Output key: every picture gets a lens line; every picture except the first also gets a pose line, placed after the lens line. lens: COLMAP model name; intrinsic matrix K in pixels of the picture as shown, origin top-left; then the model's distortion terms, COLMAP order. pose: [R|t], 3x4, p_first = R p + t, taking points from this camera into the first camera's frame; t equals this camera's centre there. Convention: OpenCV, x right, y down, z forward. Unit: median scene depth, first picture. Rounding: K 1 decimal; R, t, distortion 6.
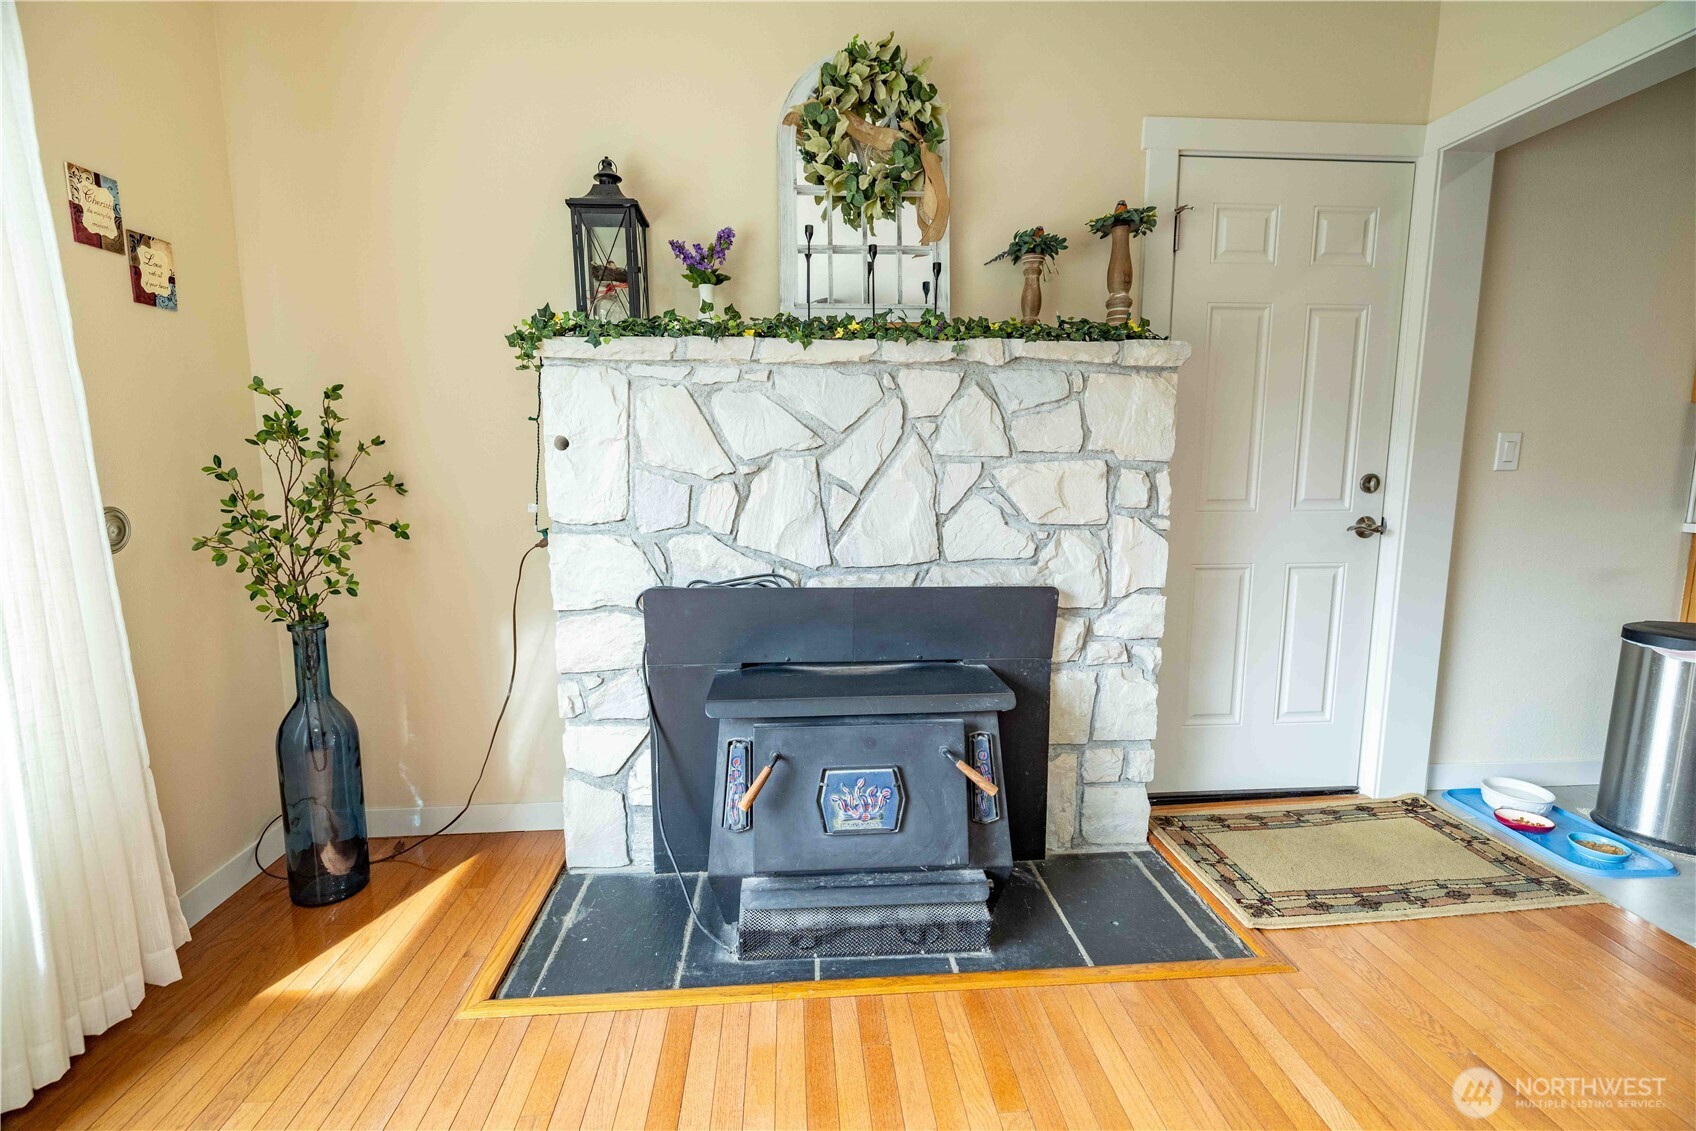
lens RADIAL K [[739.2, 0, 845.7], [0, 739.2, 555.1], [0, 0, 1]] dist [0.001863, -0.000132]
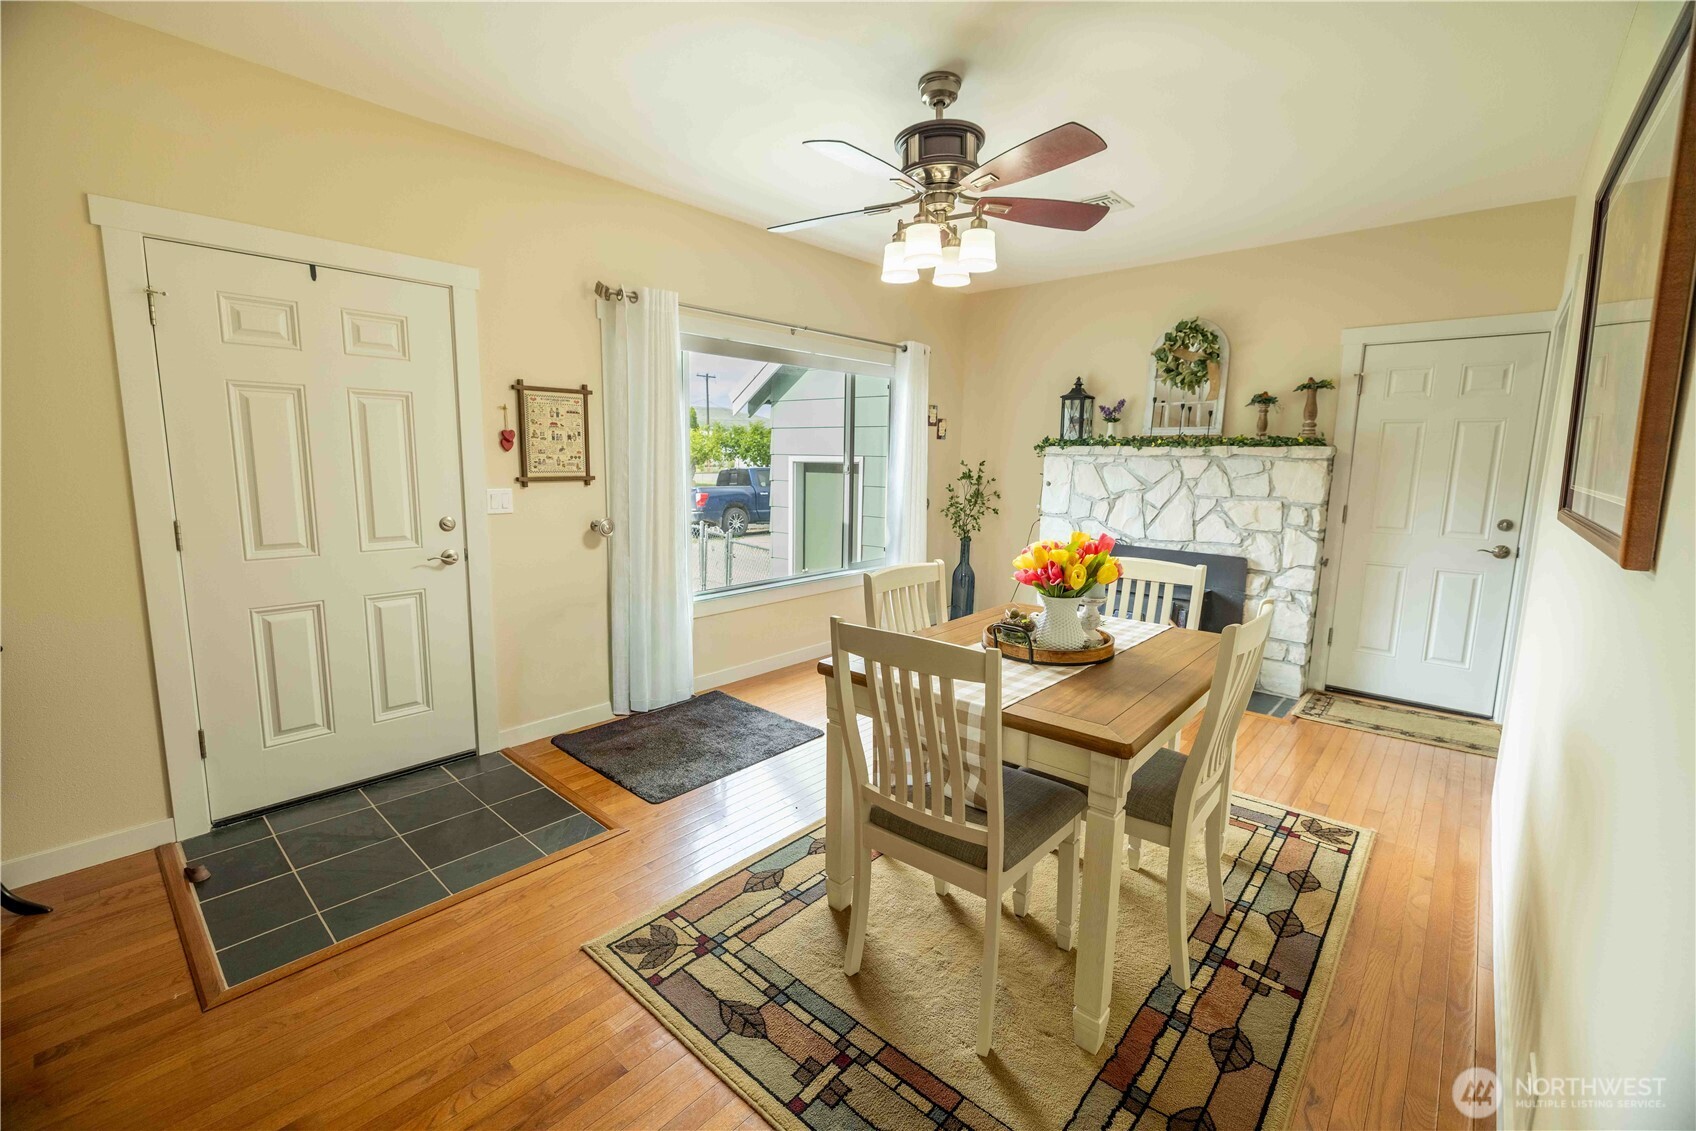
lens RADIAL K [[720.4, 0, 843.2], [0, 720.4, 558.9], [0, 0, 1]] dist [0.001996, 0.000058]
pose [[0.692369, 0.117014, -0.711992, 0.997754], [-0.116791, 0.991925, 0.049448, 0.081008], [0.712028, 0.048918, 0.700445, -1.367482]]
